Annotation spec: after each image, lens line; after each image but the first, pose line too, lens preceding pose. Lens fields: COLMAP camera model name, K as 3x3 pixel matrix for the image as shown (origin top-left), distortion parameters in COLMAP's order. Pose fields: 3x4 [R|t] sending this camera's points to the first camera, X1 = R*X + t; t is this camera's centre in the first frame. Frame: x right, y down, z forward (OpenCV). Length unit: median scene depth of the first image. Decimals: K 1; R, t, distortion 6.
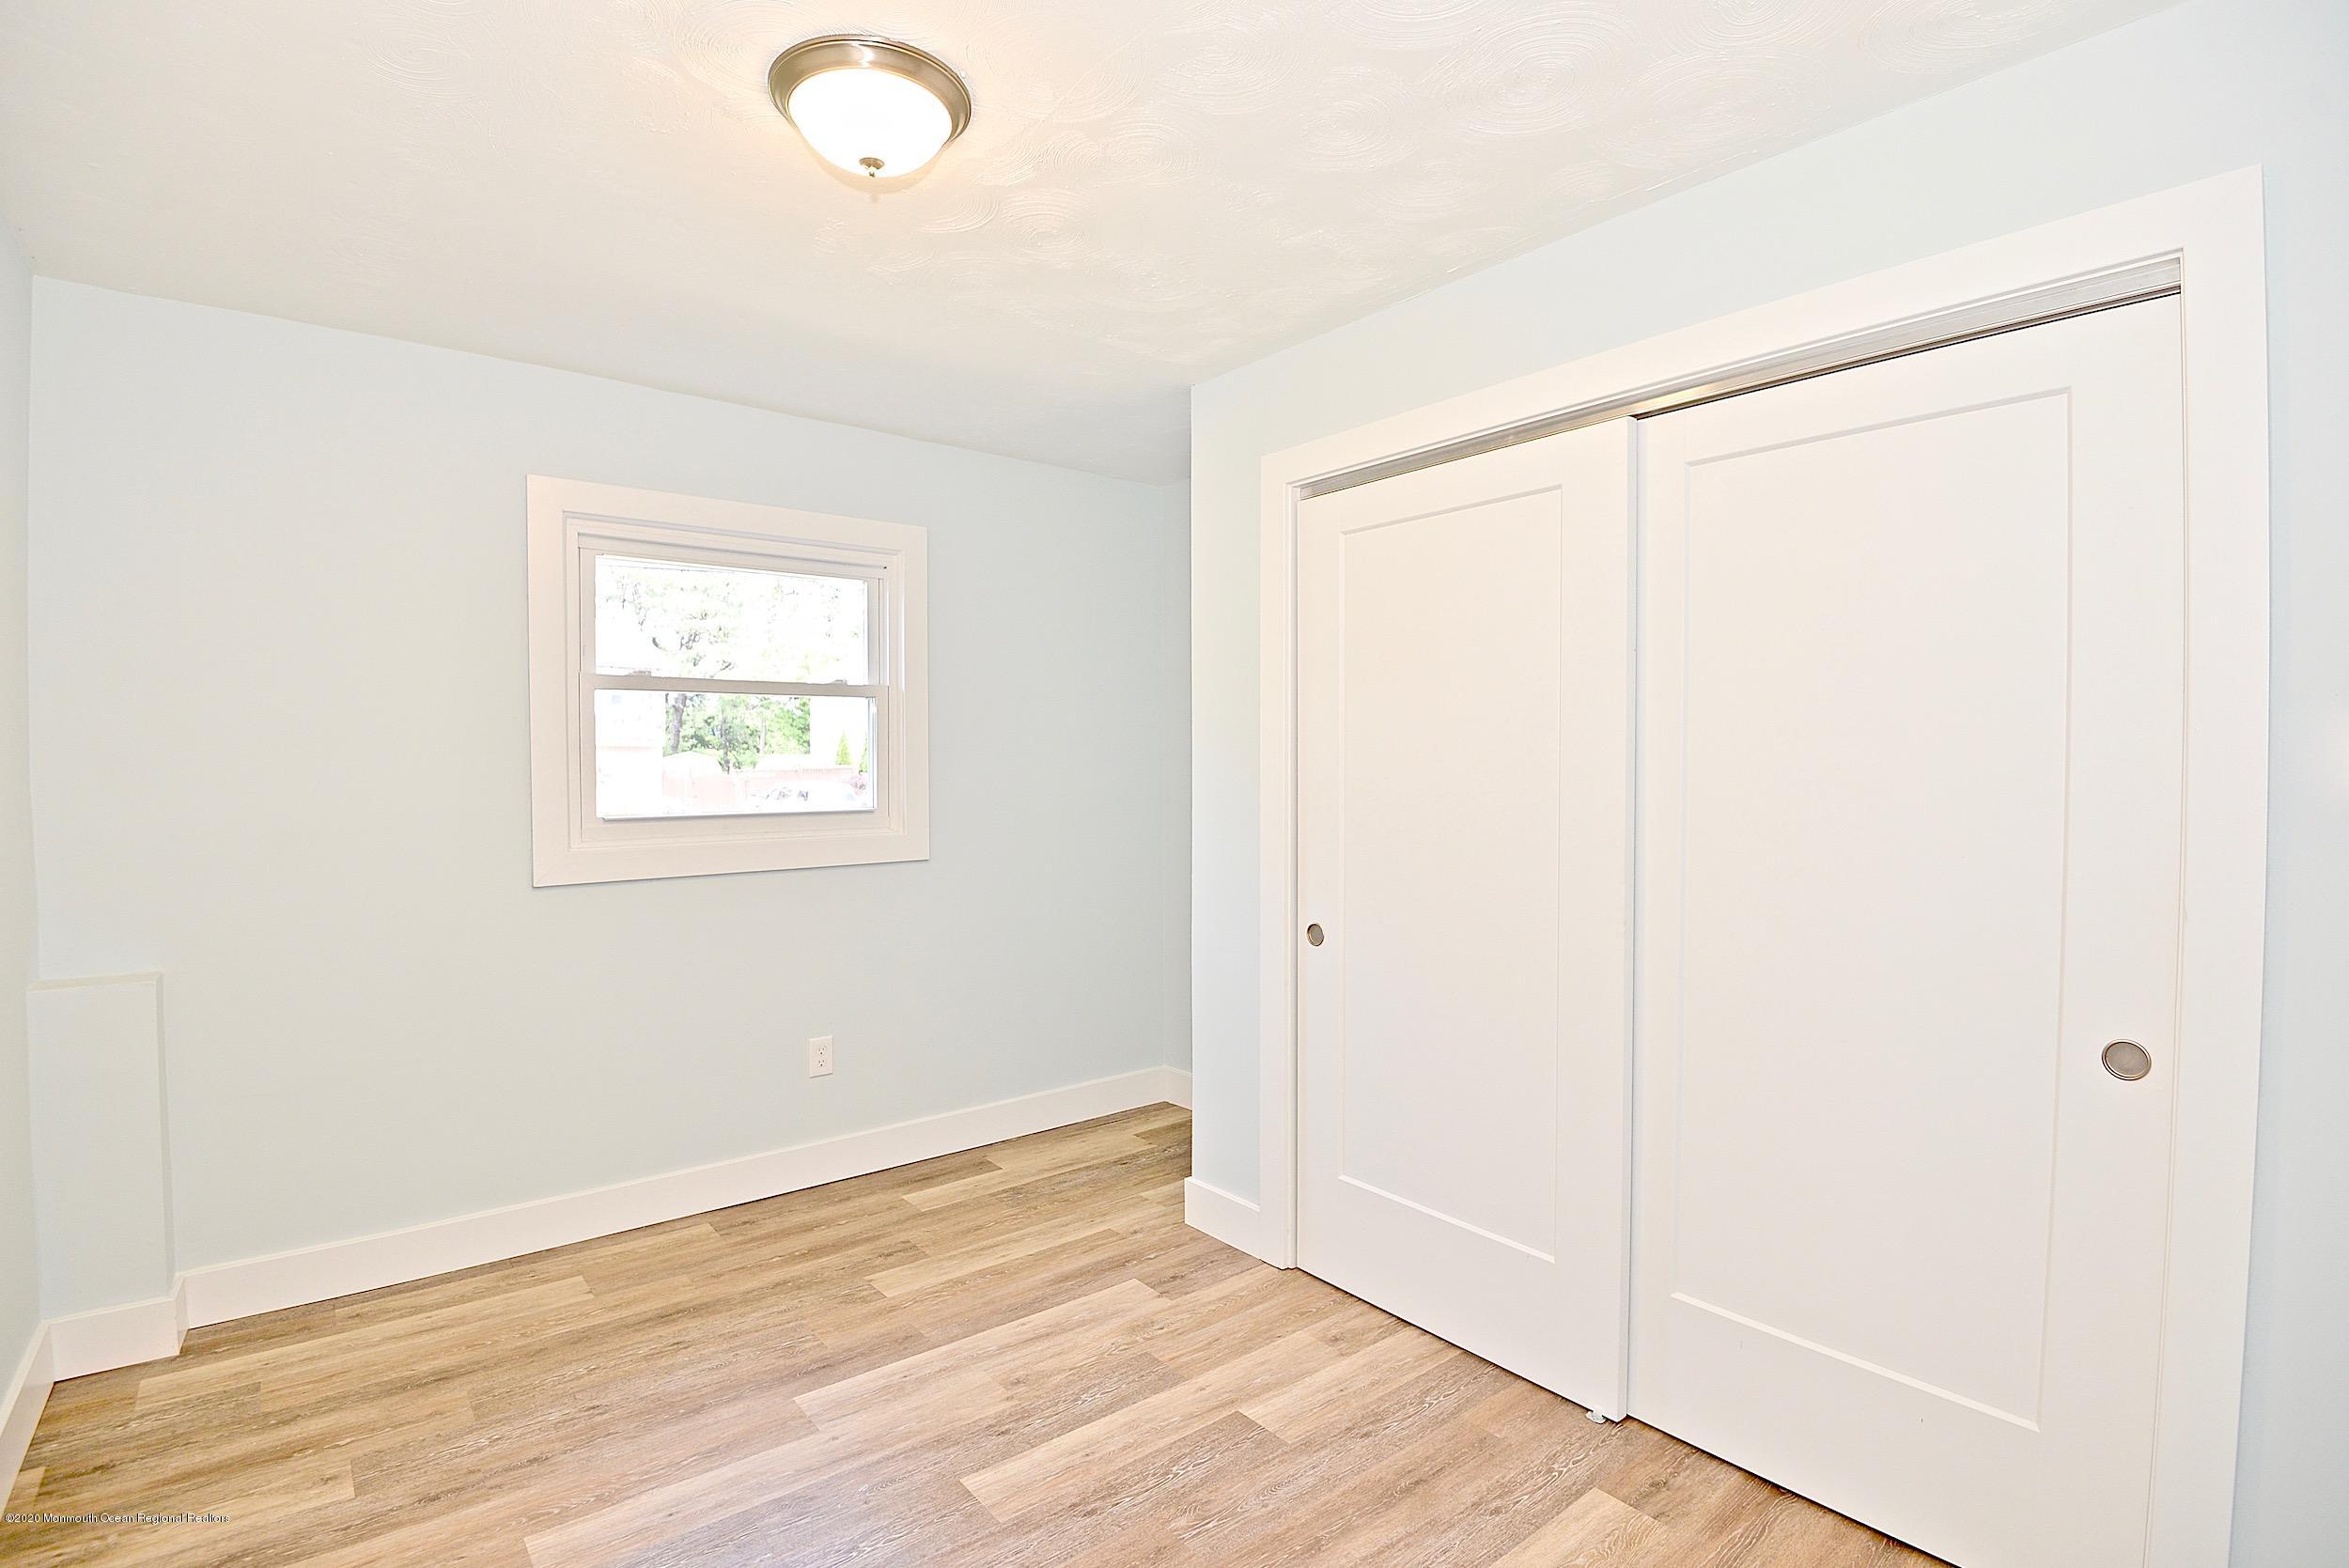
lens RADIAL K [[1095.0, 0, 1186.9], [0, 1095.0, 784.5], [0, 0, 1]] dist [-0.002082, -0.025165]
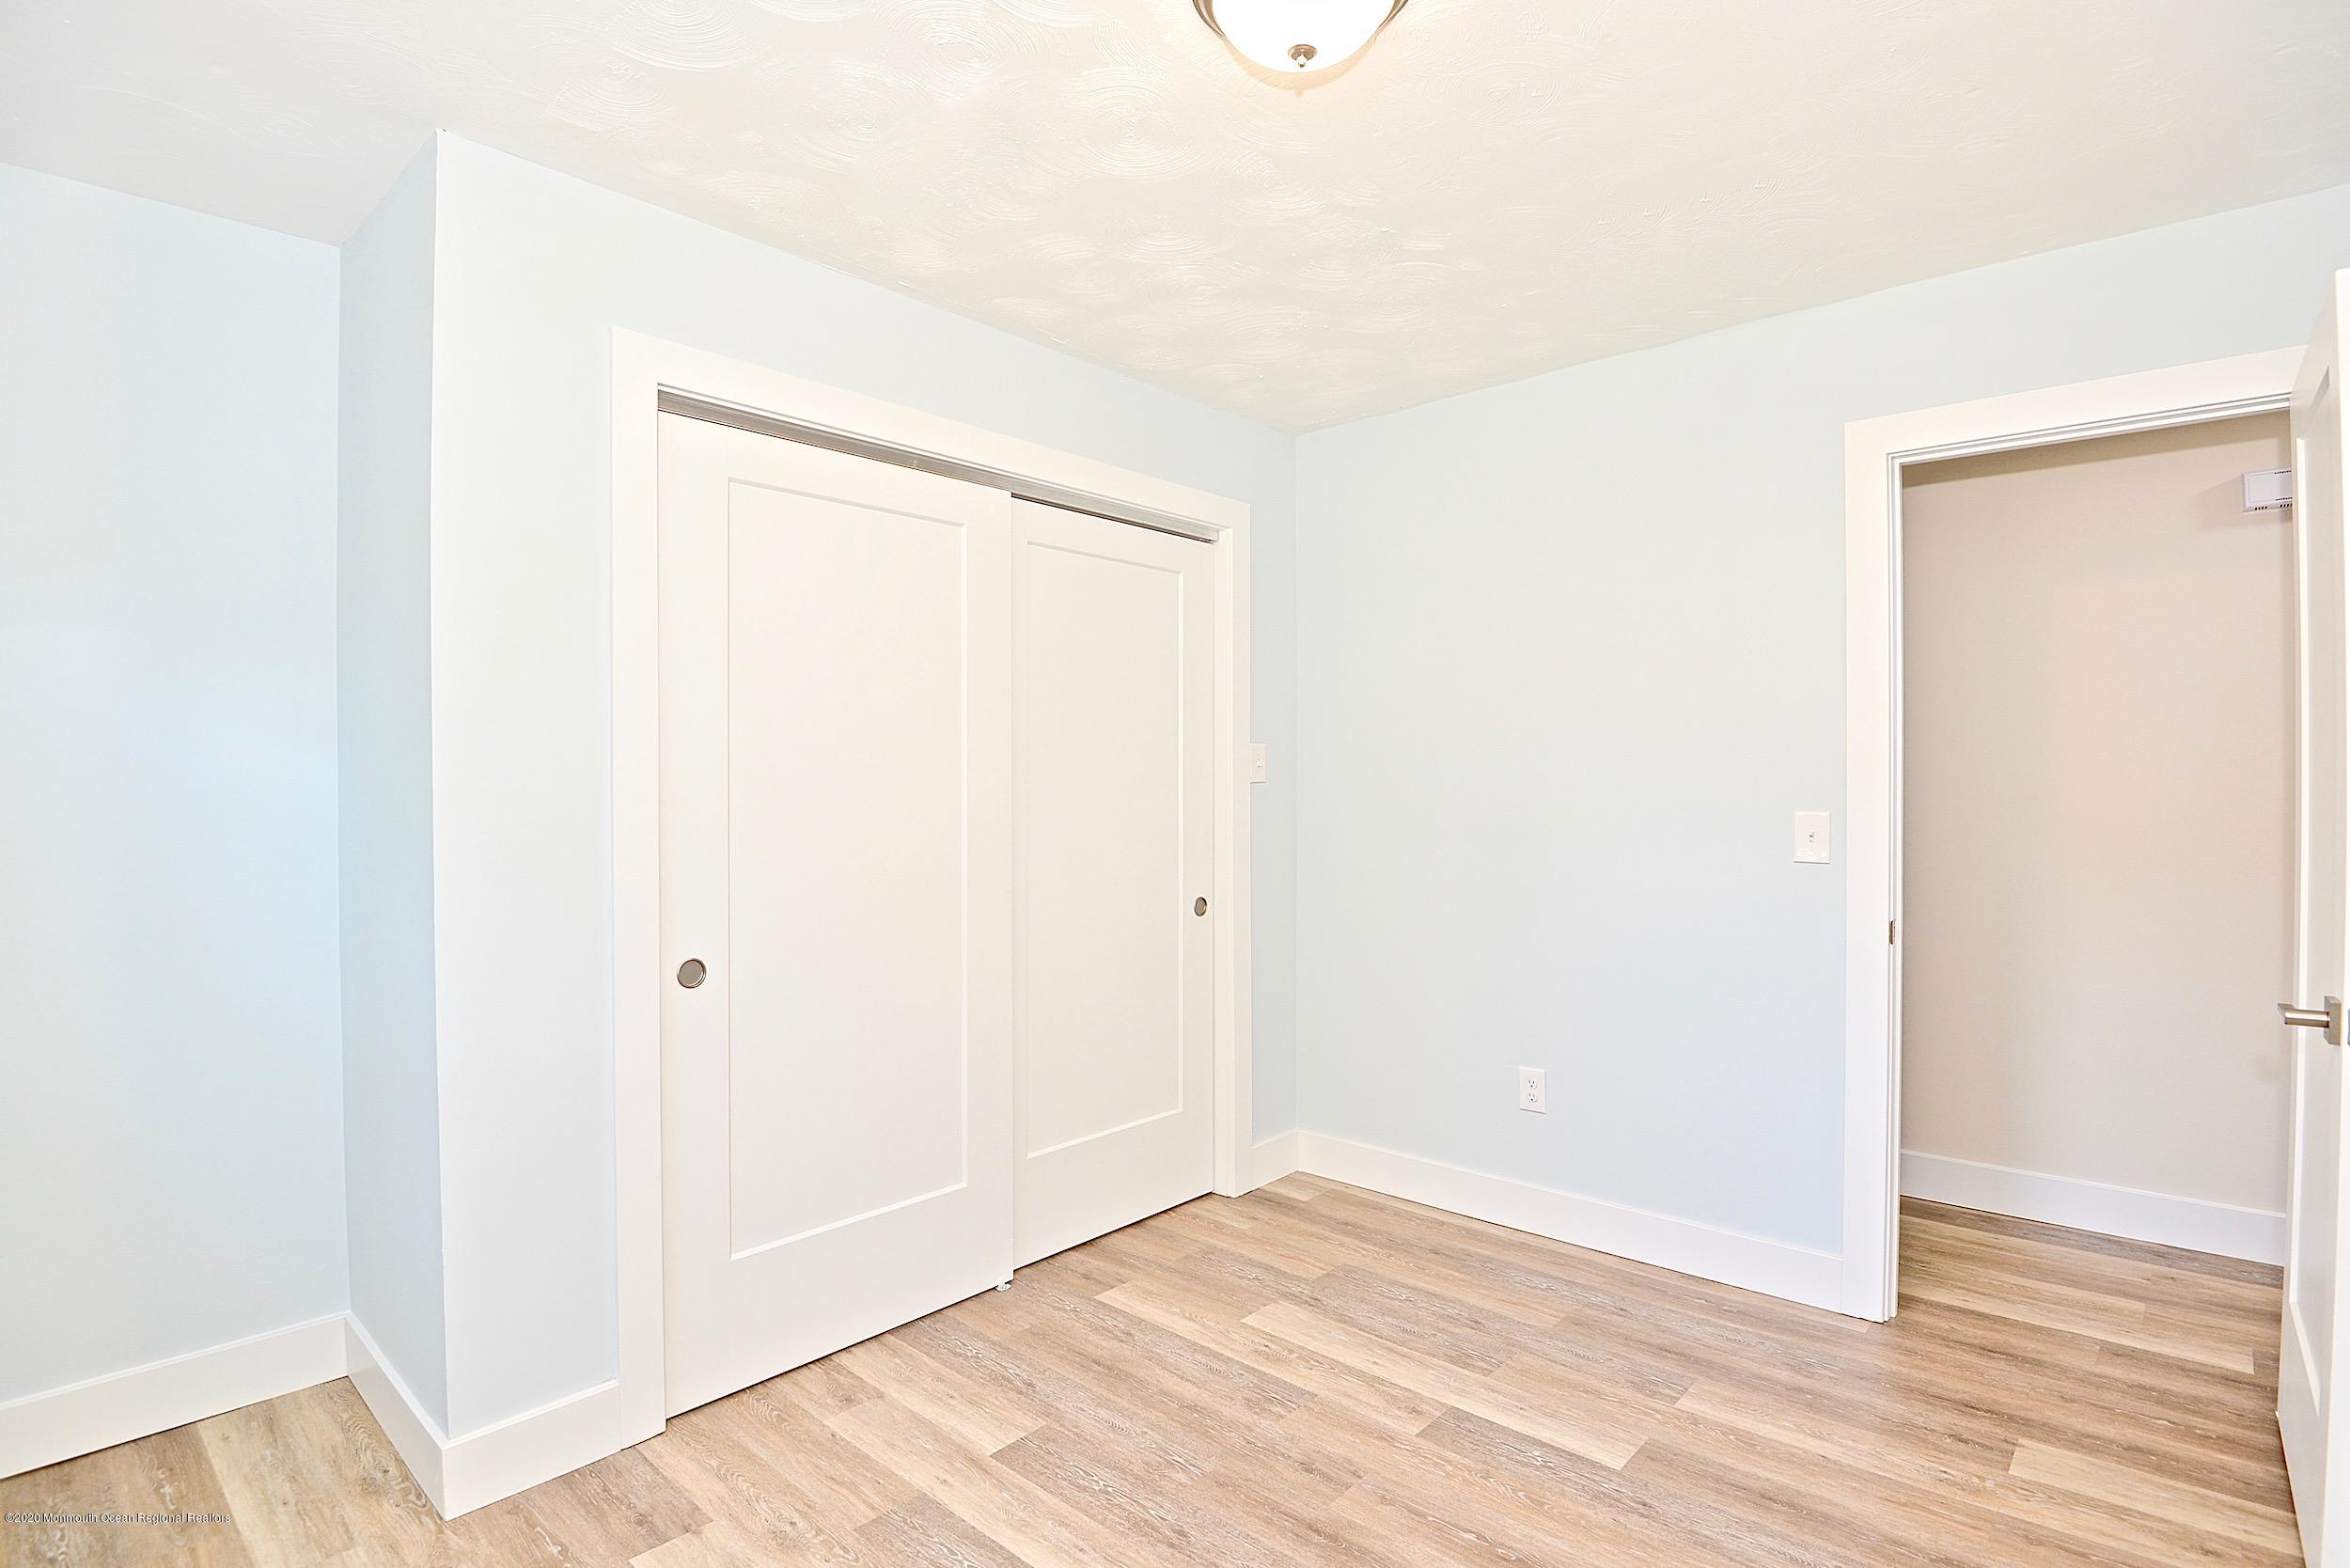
lens RADIAL K [[1095.6, 0, 1187.4], [0, 1095.6, 784.5], [0, 0, 1]] dist [-0.002082, -0.025165]
pose [[-0.115978, -0.013169, 0.993164, -0.852831], [0.013684, 0.999796, 0.014855, -0.008051], [-0.993158, 0.015314, -0.115774, 0.895818]]
